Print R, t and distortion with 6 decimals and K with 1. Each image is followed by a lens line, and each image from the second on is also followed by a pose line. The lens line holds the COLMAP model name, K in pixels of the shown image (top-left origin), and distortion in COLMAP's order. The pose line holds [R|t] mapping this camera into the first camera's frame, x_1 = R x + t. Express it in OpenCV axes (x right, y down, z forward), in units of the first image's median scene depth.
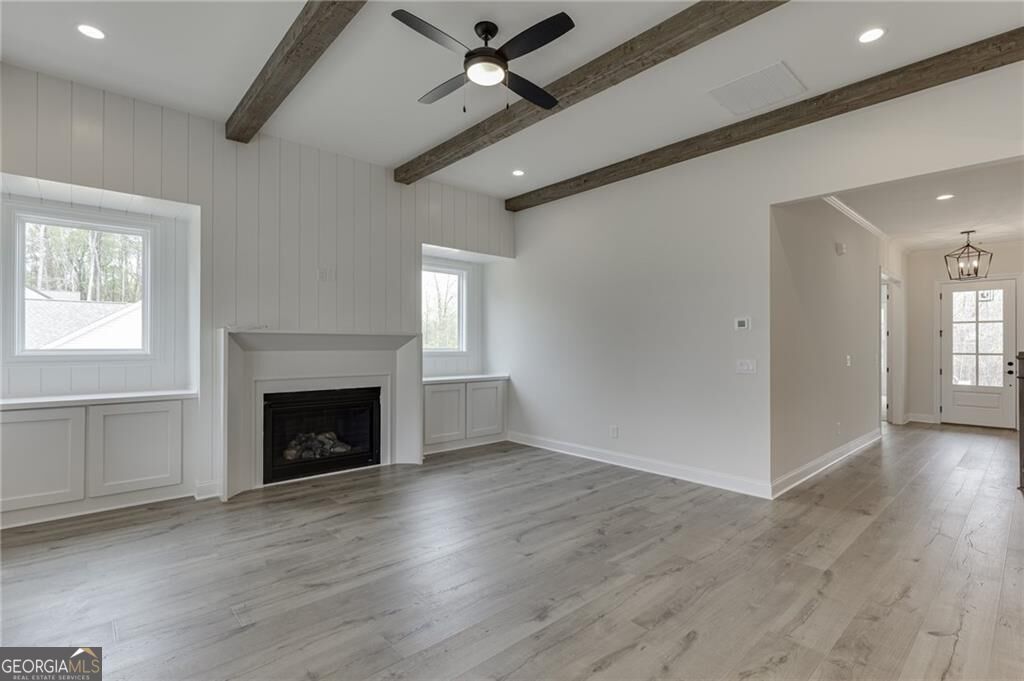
lens RADIAL K [[482.8, 0, 514.1], [0, 482.8, 341.7], [0, 0, 1]] dist [-0.000888, -0.000517]
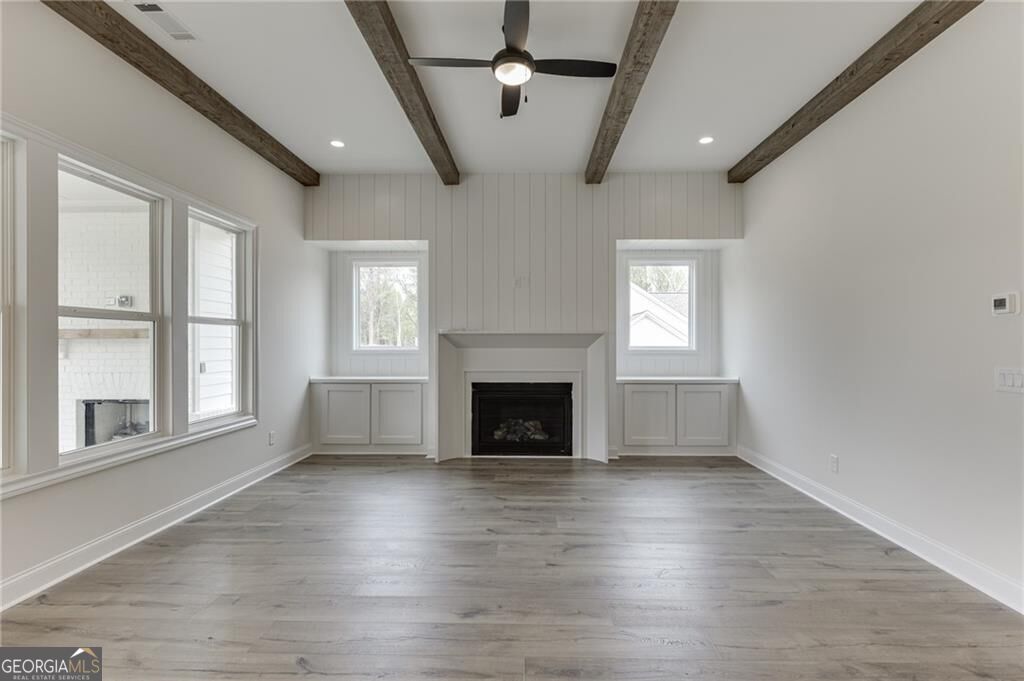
lens RADIAL K [[482.8, 0, 514.1], [0, 482.8, 341.7], [0, 0, 1]] dist [-0.000888, -0.000517]
pose [[0.719496, -0.004481, -0.694482, 0.373895], [0.007123, 0.999974, 0.000927, 0.002109], [0.694460, -0.005614, 0.719509, 0.160339]]
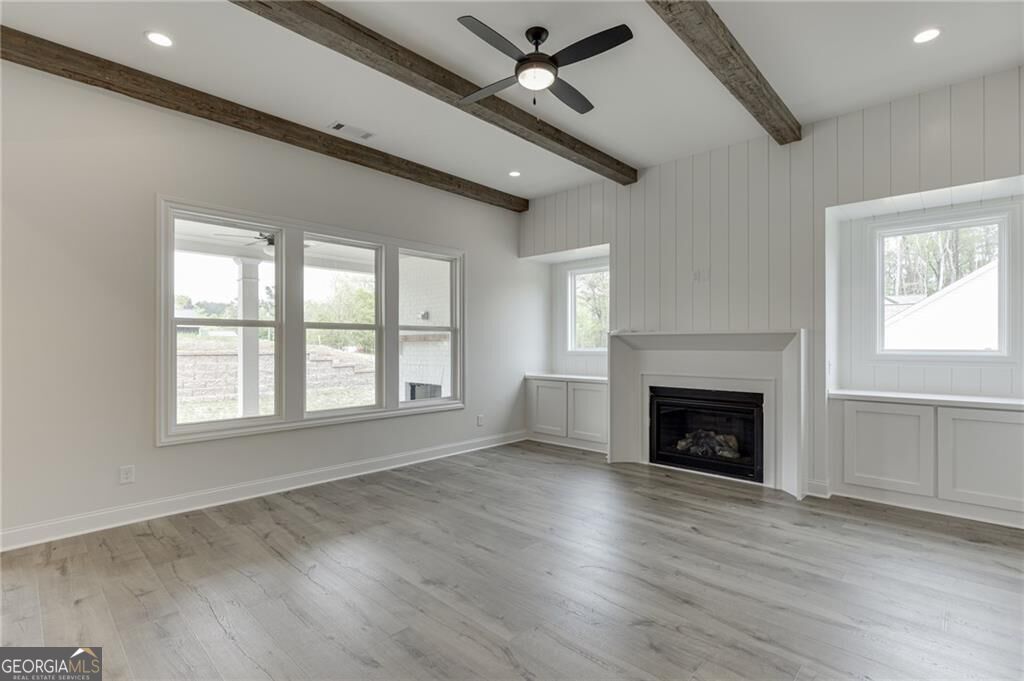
lens RADIAL K [[473.8, 0, 512.0], [0, 473.8, 340.5], [0, 0, 1]] dist [0.002394, 0.000744]
pose [[0.076719, -0.011615, -0.996985, 0.544301], [0.007991, 0.999907, -0.011034, 0.005868], [0.997021, -0.007121, 0.076805, 0.507515]]
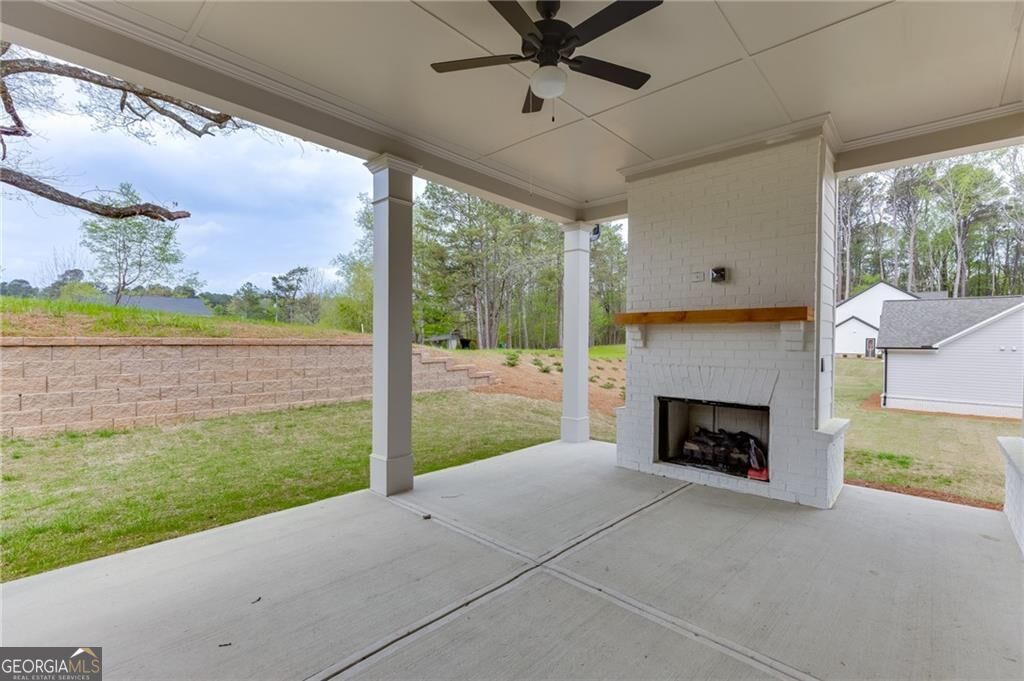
lens RADIAL K [[459.3, 0, 515.2], [0, 459.3, 335.5], [0, 0, 1]] dist [-0.003278, -0.000610]
pose [[0.094269, -0.008678, -0.995509, -0.265842], [-0.001978, 0.999958, -0.008905, 0.020502], [0.995545, 0.002808, 0.094248, -0.104541]]
